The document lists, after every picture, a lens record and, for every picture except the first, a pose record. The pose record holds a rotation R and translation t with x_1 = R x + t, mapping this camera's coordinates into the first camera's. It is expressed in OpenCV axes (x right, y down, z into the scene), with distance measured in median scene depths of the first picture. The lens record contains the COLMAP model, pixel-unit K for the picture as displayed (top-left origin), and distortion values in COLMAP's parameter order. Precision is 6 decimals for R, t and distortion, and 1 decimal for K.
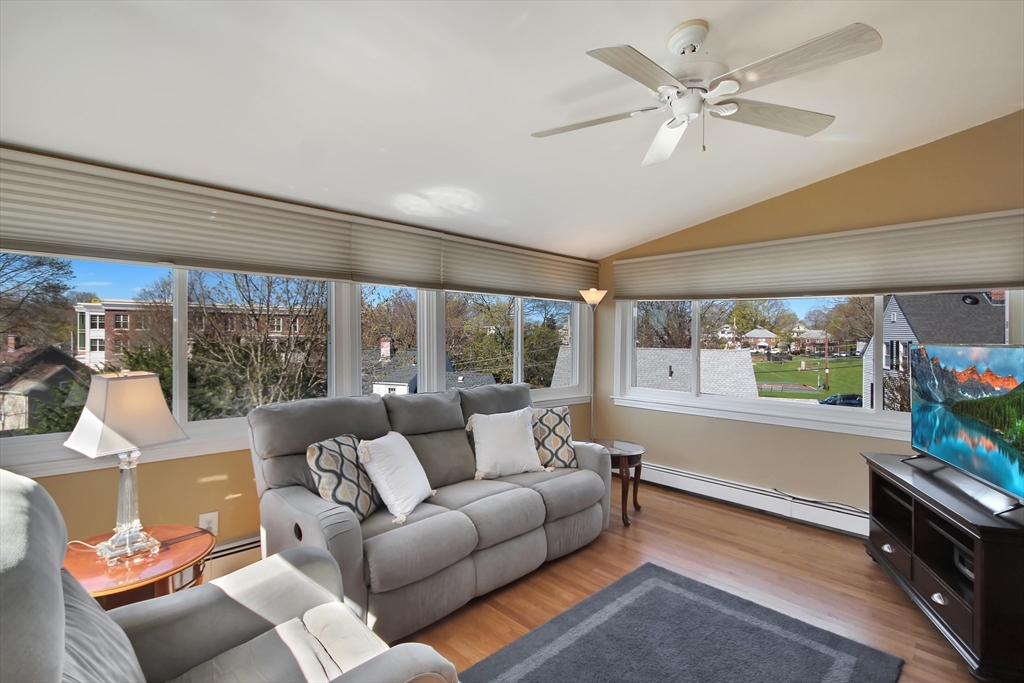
lens RADIAL K [[476.9, 0, 514.2], [0, 476.9, 343.8], [0, 0, 1]] dist [-0.007029, -0.000652]
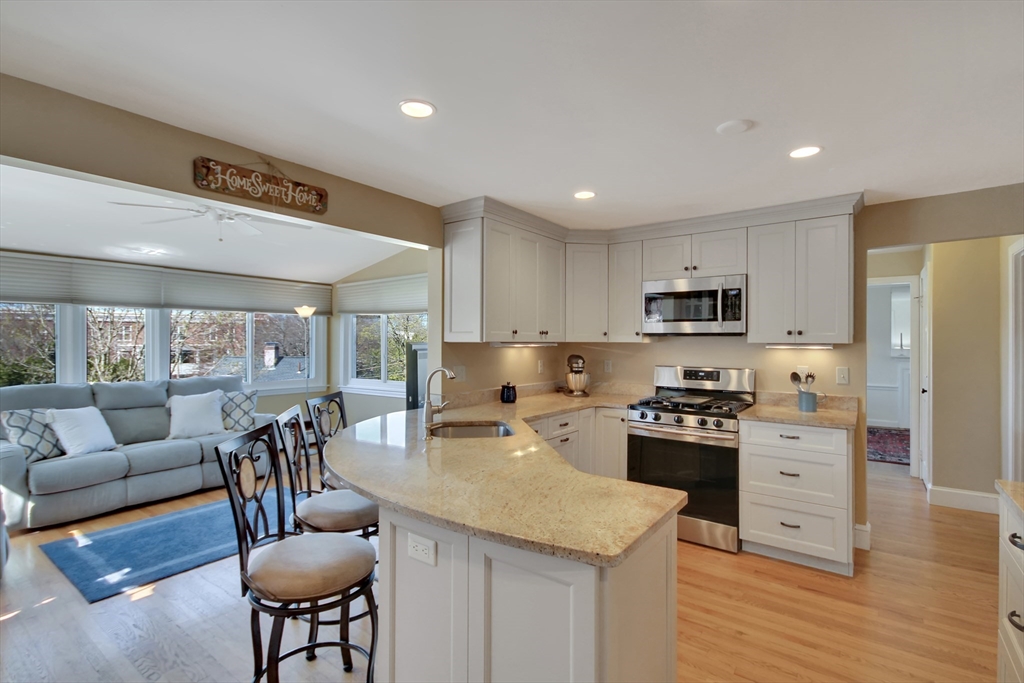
lens RADIAL K [[476.9, 0, 513.5], [0, 476.9, 338.1], [0, 0, 1]] dist [-0.007029, -0.000652]
pose [[0.984633, -0.012465, 0.174188, 0.798469], [0.016333, 0.999650, -0.020791, 0.024265], [-0.173868, 0.023316, 0.984493, -0.698659]]
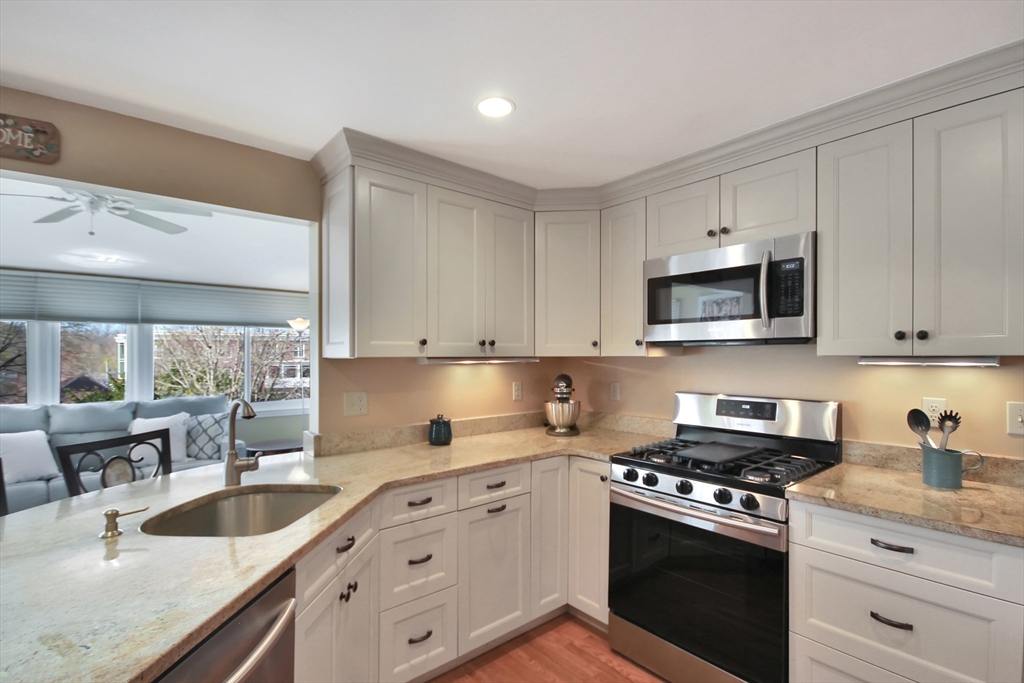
lens RADIAL K [[476.9, 0, 512.8], [0, 476.9, 358.1], [0, 0, 1]] dist [-0.007029, -0.000652]
pose [[0.998649, -0.020912, -0.047576, 1.195039], [0.020236, 0.999688, -0.014649, 0.025508], [0.047867, 0.013666, 0.998760, -0.304396]]
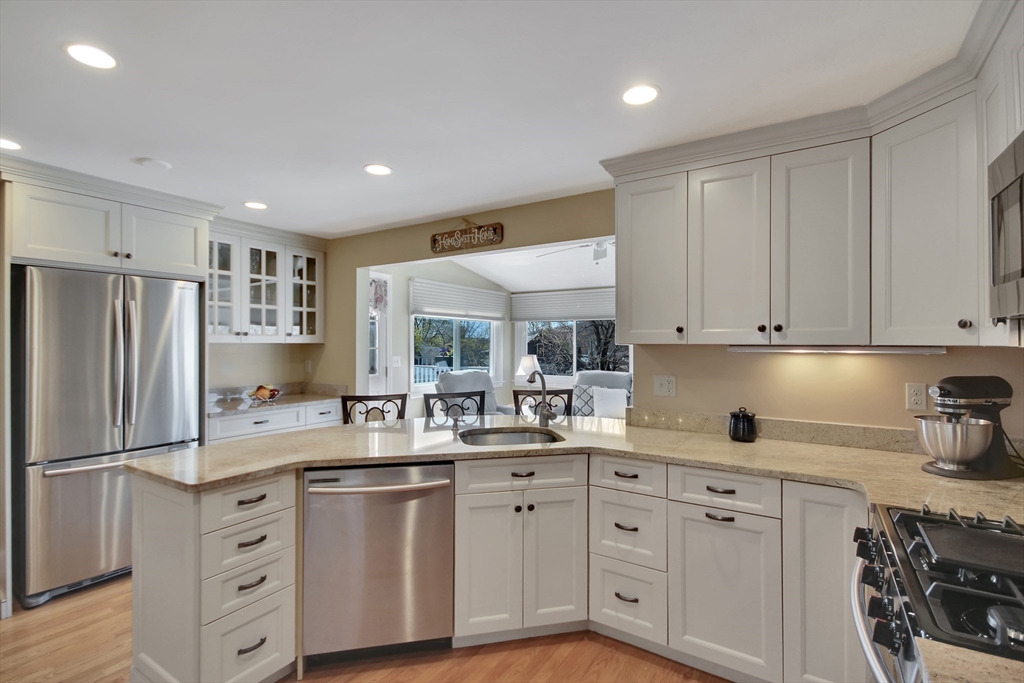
lens RADIAL K [[476.9, 0, 505.3], [0, 476.9, 337.5], [0, 0, 1]] dist [-0.007029, -0.000652]
pose [[0.226562, -0.023845, -0.973705, 1.720228], [-0.015140, 0.999493, -0.028000, 0.024819], [0.973879, 0.021085, 0.226087, 0.009037]]
